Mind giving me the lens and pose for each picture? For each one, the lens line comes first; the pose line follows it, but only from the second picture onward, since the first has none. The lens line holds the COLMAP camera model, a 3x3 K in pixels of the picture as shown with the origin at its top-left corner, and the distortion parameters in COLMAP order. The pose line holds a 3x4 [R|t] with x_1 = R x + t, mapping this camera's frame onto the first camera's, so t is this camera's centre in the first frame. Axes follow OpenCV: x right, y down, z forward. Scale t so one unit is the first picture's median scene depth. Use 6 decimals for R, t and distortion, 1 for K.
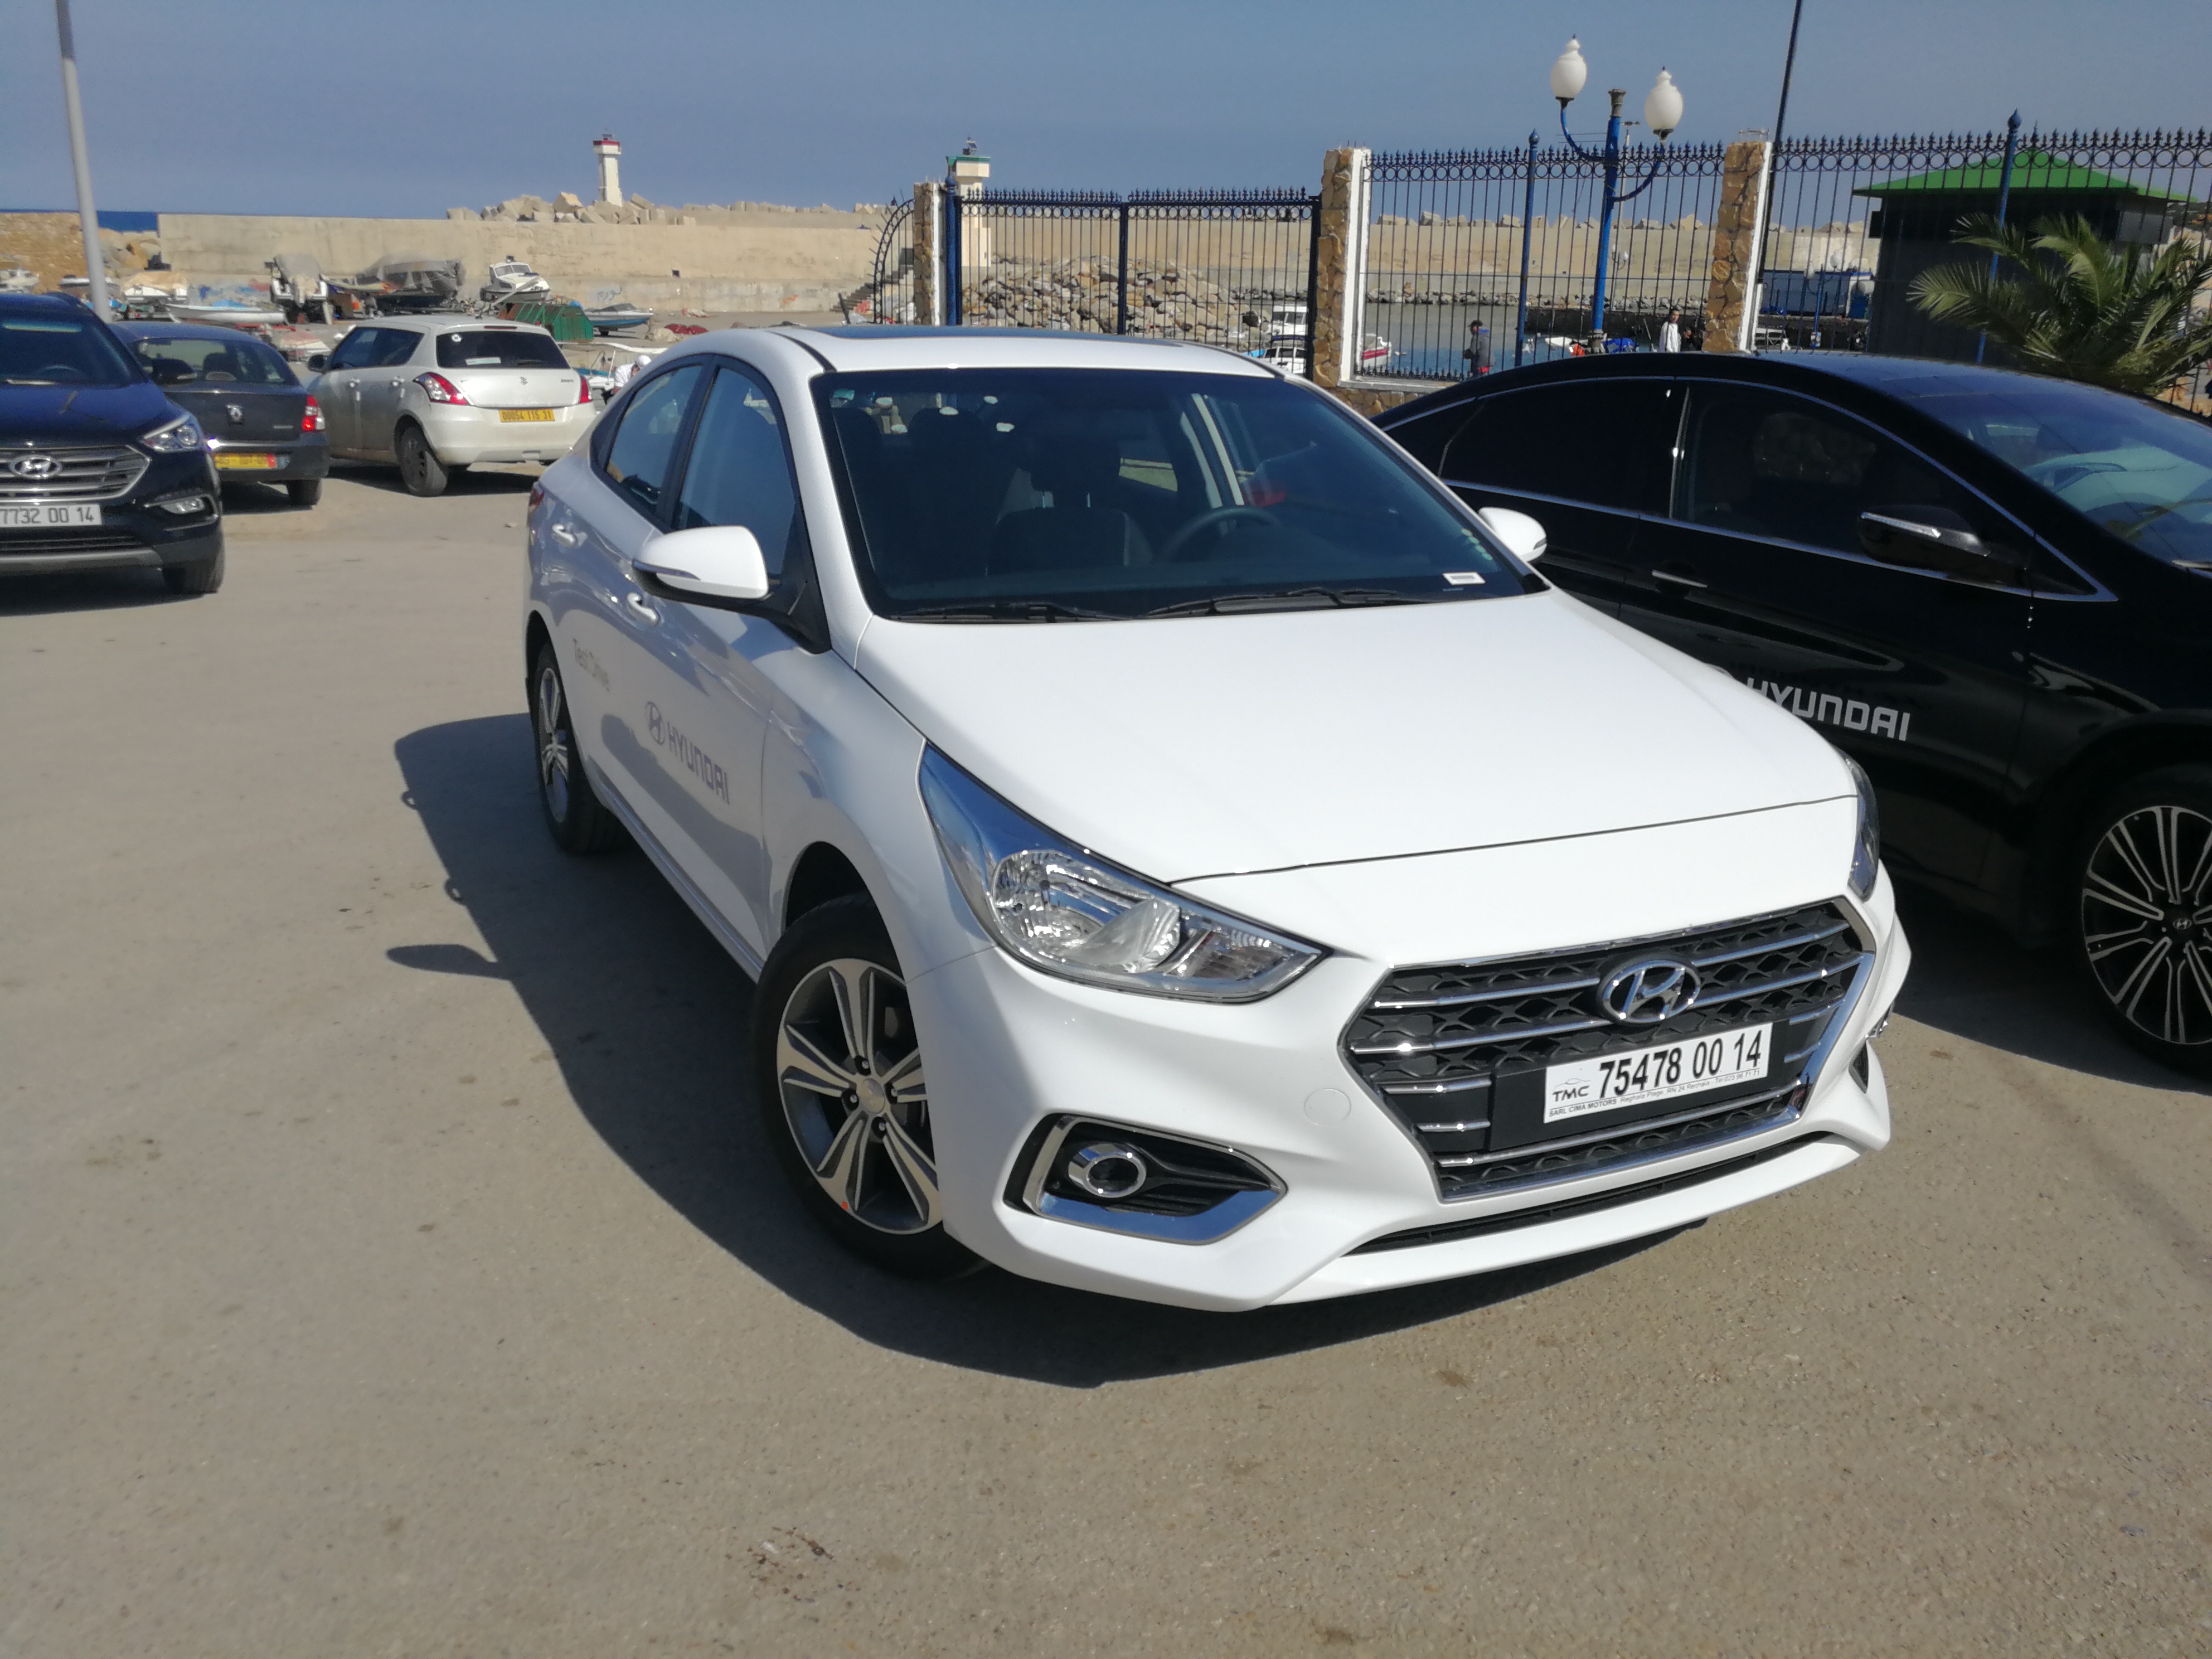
lens RADIAL K [[1772.4, 0, 1106.0], [0, 1772.4, 829.5], [0, 0, 1]] dist [0.006957, -0.010556]
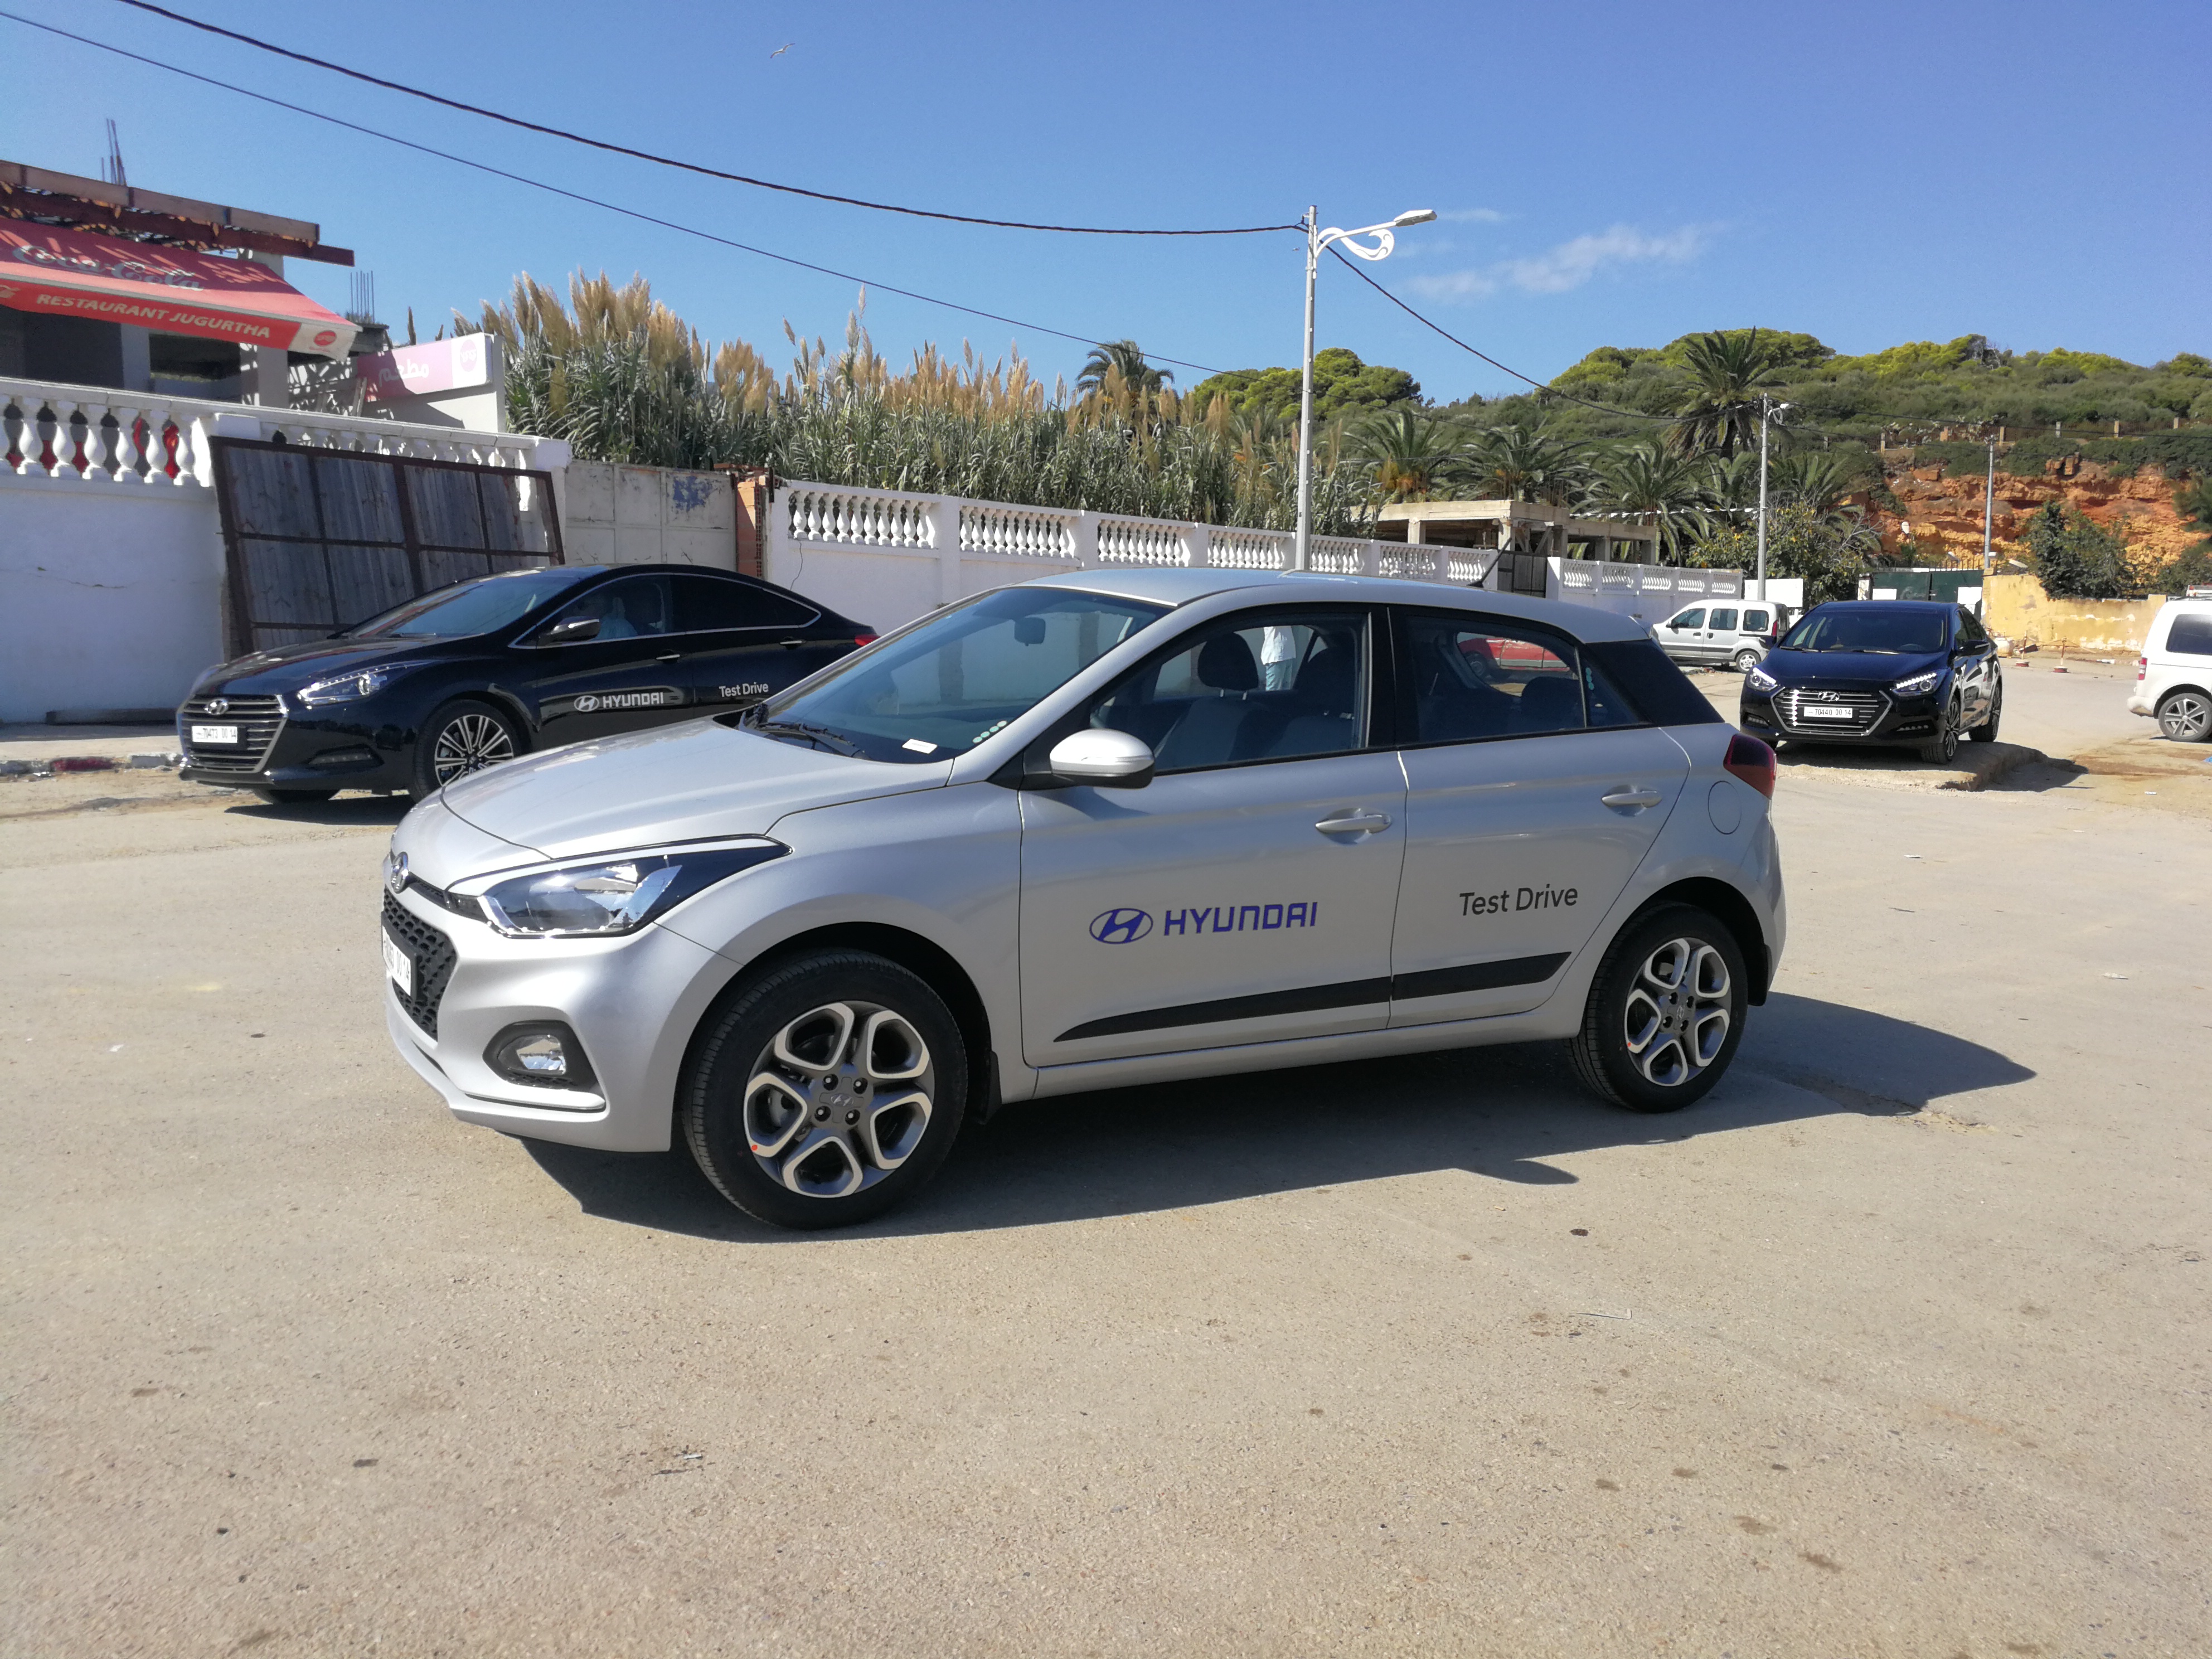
lens RADIAL K [[1772.4, 0, 1106.0], [0, 1772.4, 829.5], [0, 0, 1]] dist [0.006957, -0.010556]
pose [[-0.460756, 0.075813, -0.884283, 0.110058], [-0.296500, 0.925953, 0.233877, -0.057906], [0.836535, 0.369950, -0.404160, 0.224799]]
